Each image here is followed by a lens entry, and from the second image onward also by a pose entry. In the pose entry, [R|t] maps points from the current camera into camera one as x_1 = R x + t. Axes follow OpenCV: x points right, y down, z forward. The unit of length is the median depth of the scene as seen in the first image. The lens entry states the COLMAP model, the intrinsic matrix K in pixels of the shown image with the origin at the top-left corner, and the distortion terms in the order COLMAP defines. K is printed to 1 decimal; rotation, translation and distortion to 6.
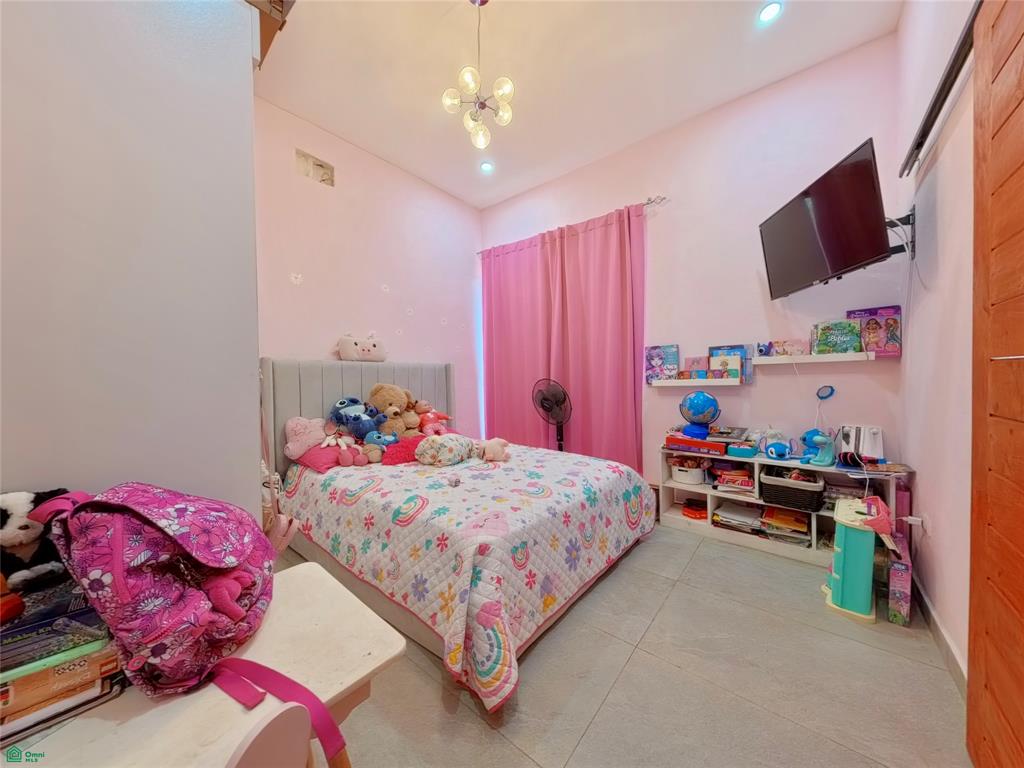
lens RADIAL K [[356.2, 0, 510.9], [0, 356.2, 383.9], [0, 0, 1]] dist [0.003440, -0.000763]
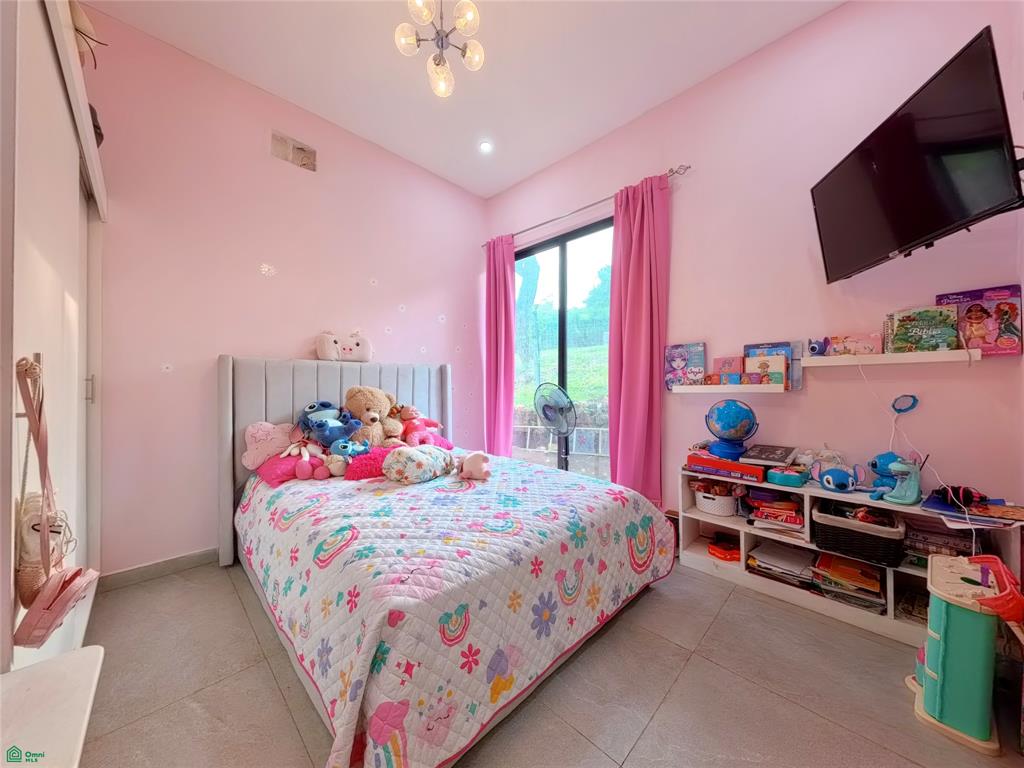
lens RADIAL K [[356.2, 0, 511.0], [0, 356.2, 383.8], [0, 0, 1]] dist [0.003440, -0.000763]
pose [[0.995855, 0.009981, -0.090406, 0.127833], [-0.011302, 0.999837, -0.014112, 0.002468], [0.090251, 0.015075, 0.995805, 0.183221]]
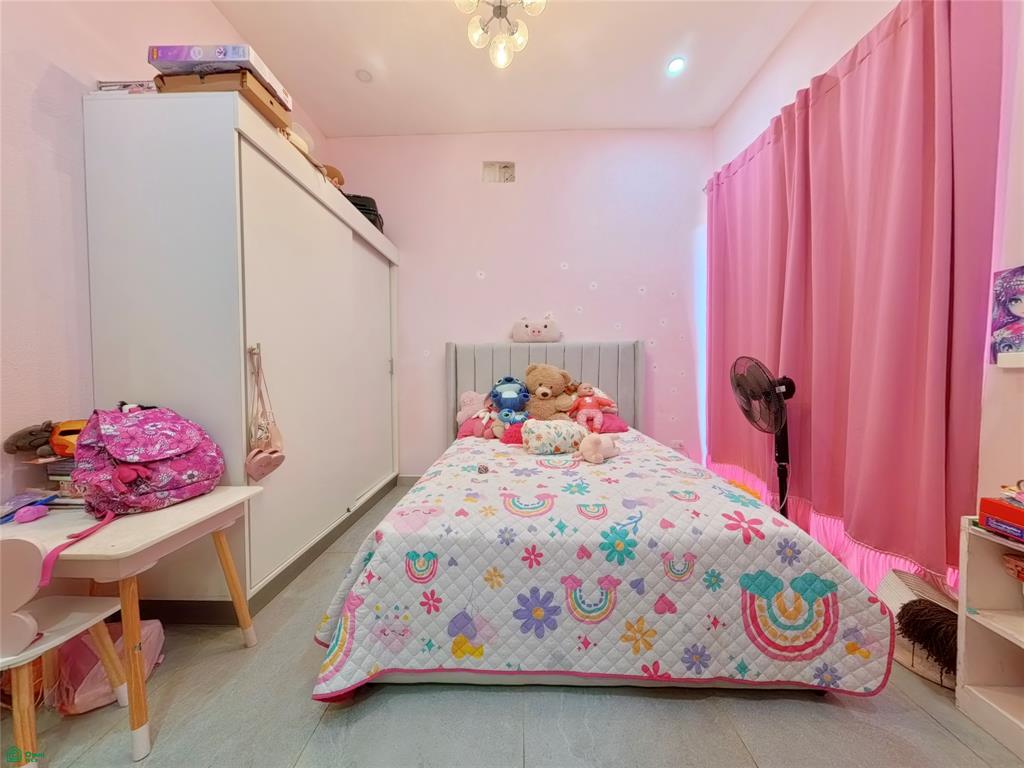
lens RADIAL K [[356.2, 0, 511.5], [0, 356.2, 383.3], [0, 0, 1]] dist [0.003440, -0.000763]
pose [[0.614296, 0.040171, -0.788052, 0.500908], [-0.011564, 0.999054, 0.041913, 0.017035], [0.788991, -0.016634, 0.614180, 0.428630]]
